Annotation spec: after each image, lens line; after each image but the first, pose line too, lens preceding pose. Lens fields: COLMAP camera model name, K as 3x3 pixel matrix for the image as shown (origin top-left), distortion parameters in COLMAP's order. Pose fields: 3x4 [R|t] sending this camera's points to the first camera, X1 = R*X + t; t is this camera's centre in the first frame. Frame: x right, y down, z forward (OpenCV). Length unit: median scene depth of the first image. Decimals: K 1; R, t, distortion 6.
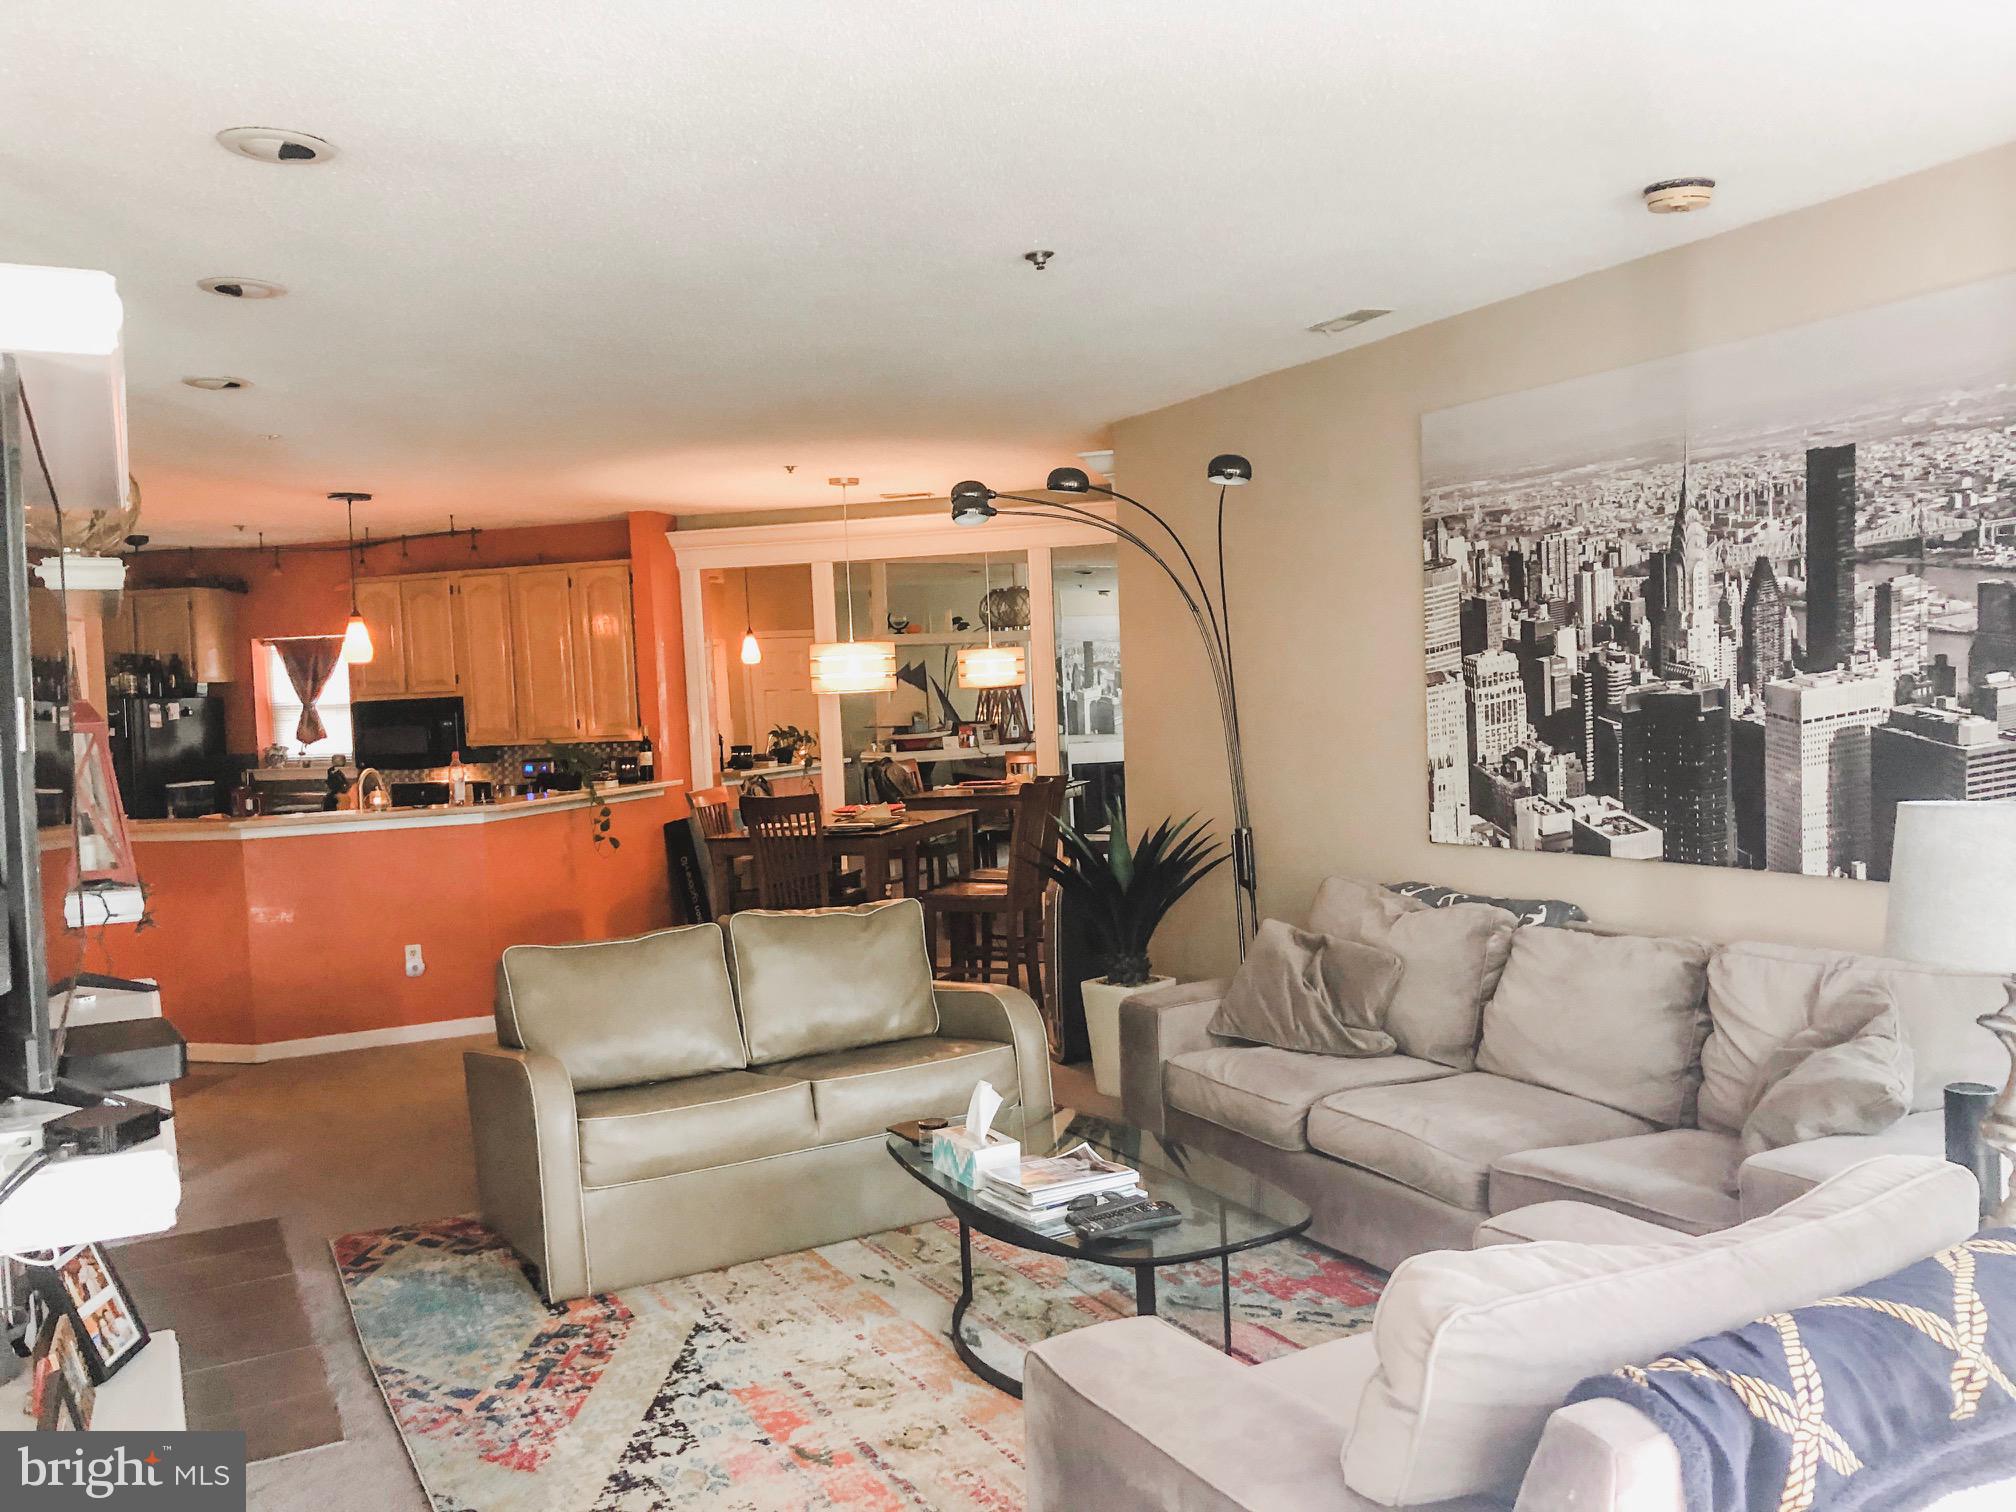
lens RADIAL K [[1648.8, 0, 1008.0], [0, 1648.8, 756.0], [0, 0, 1]] dist [0.000176, -0.003924]
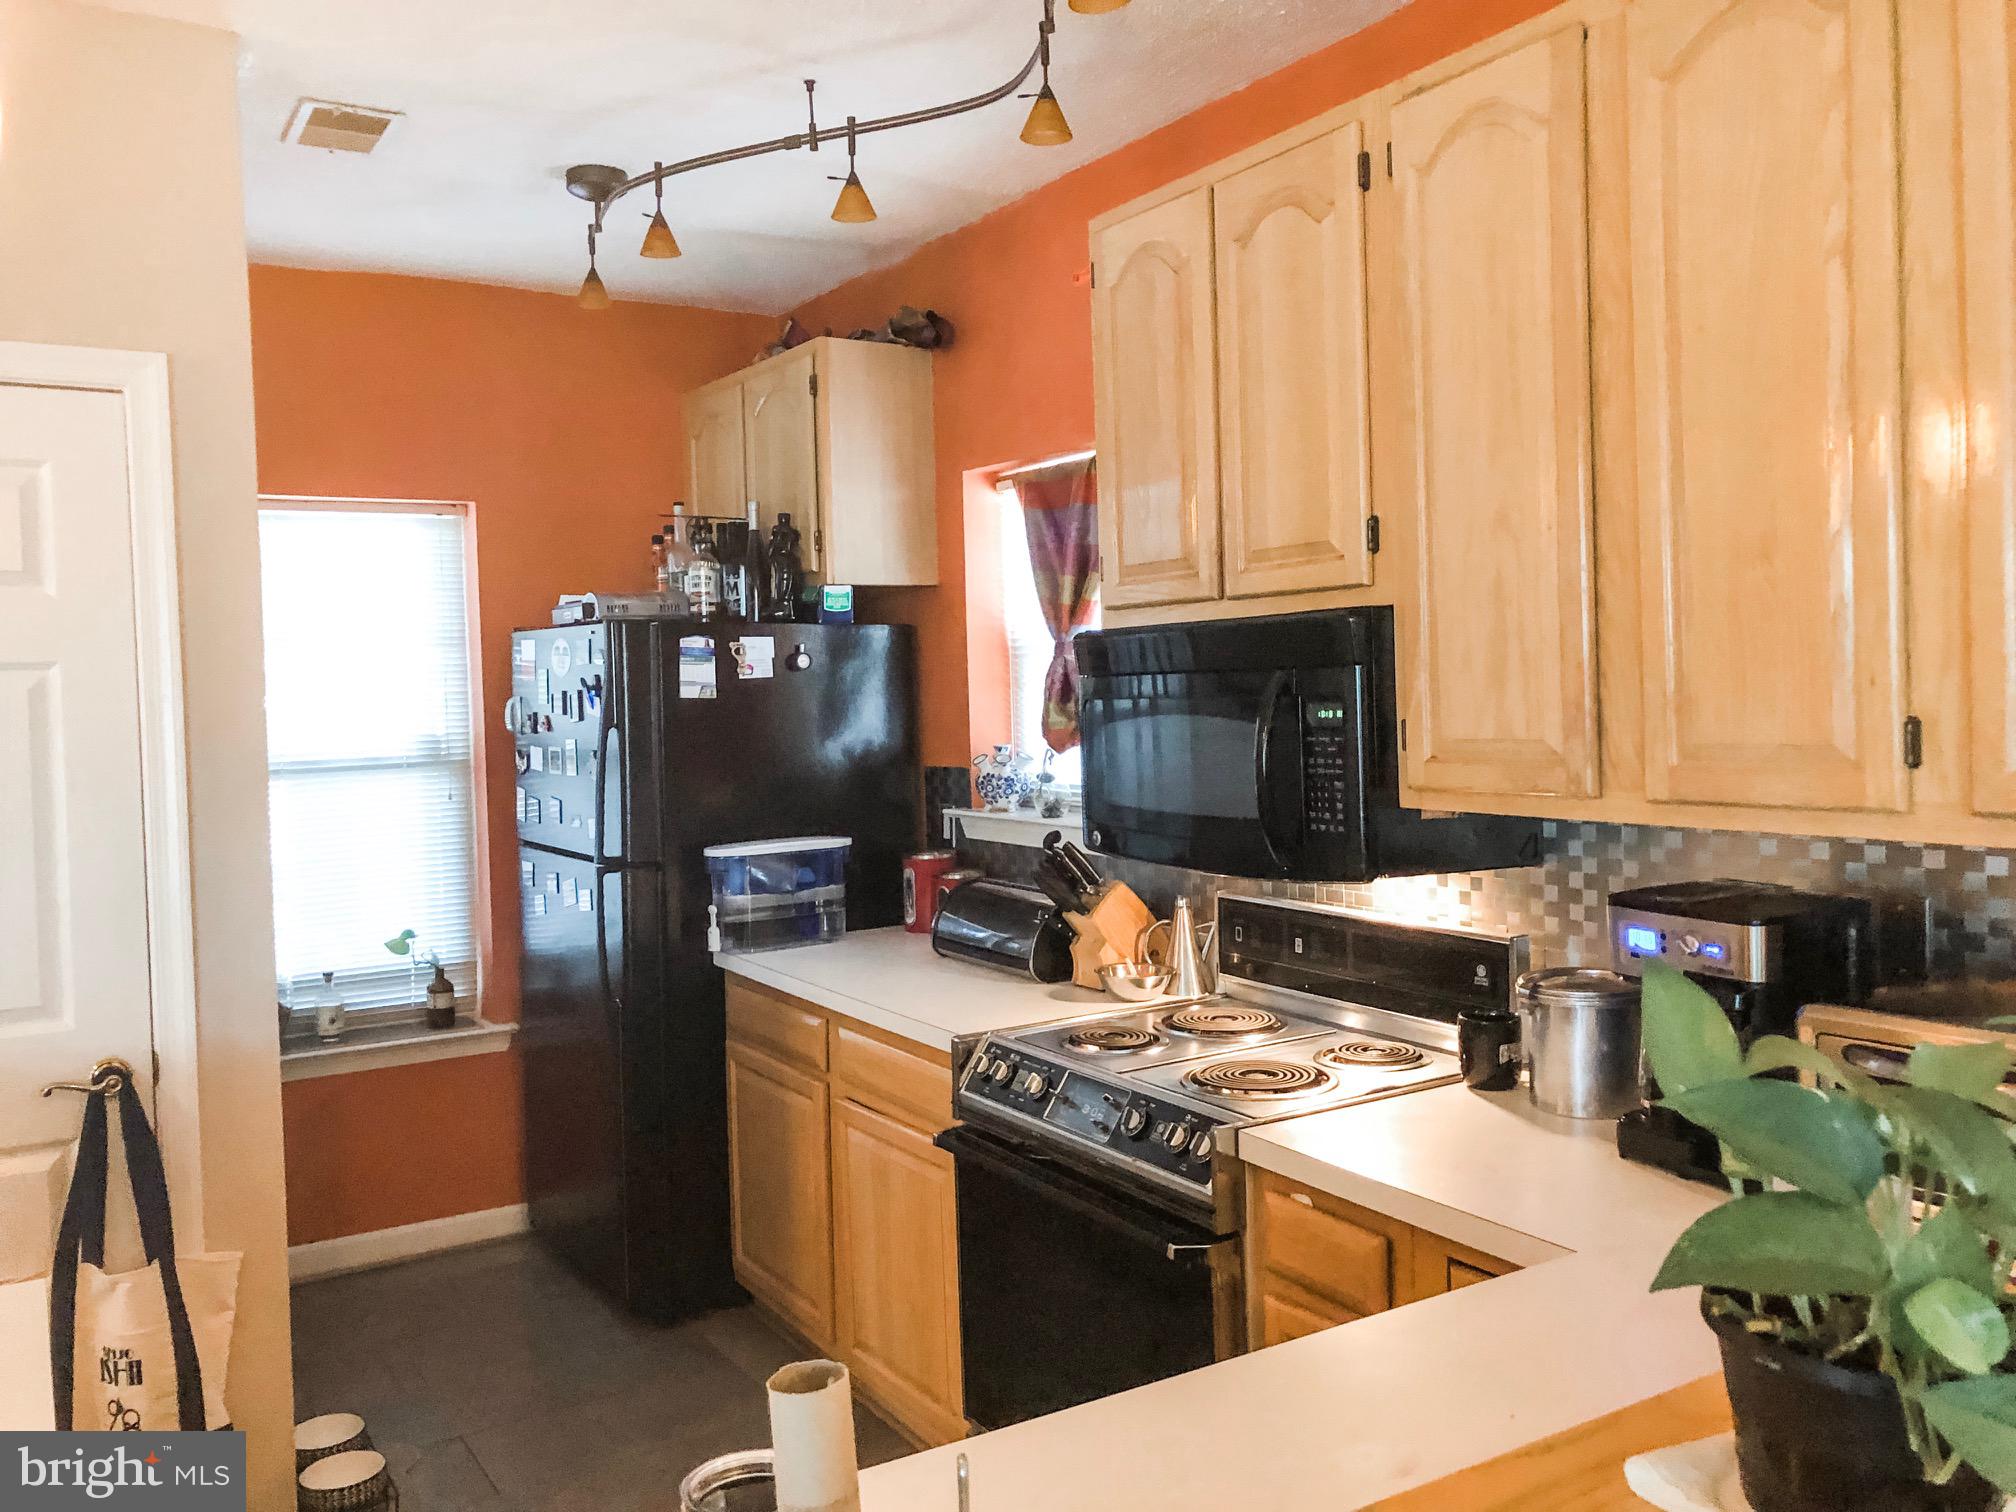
lens RADIAL K [[1648.8, 0, 1008.0], [0, 1648.8, 756.0], [0, 0, 1]] dist [0.000176, -0.003924]
pose [[0.749361, 0.048151, -0.660408, -0.201677], [-0.029422, 0.998789, 0.039438, -0.020871], [0.661507, -0.010123, 0.749871, 0.745798]]
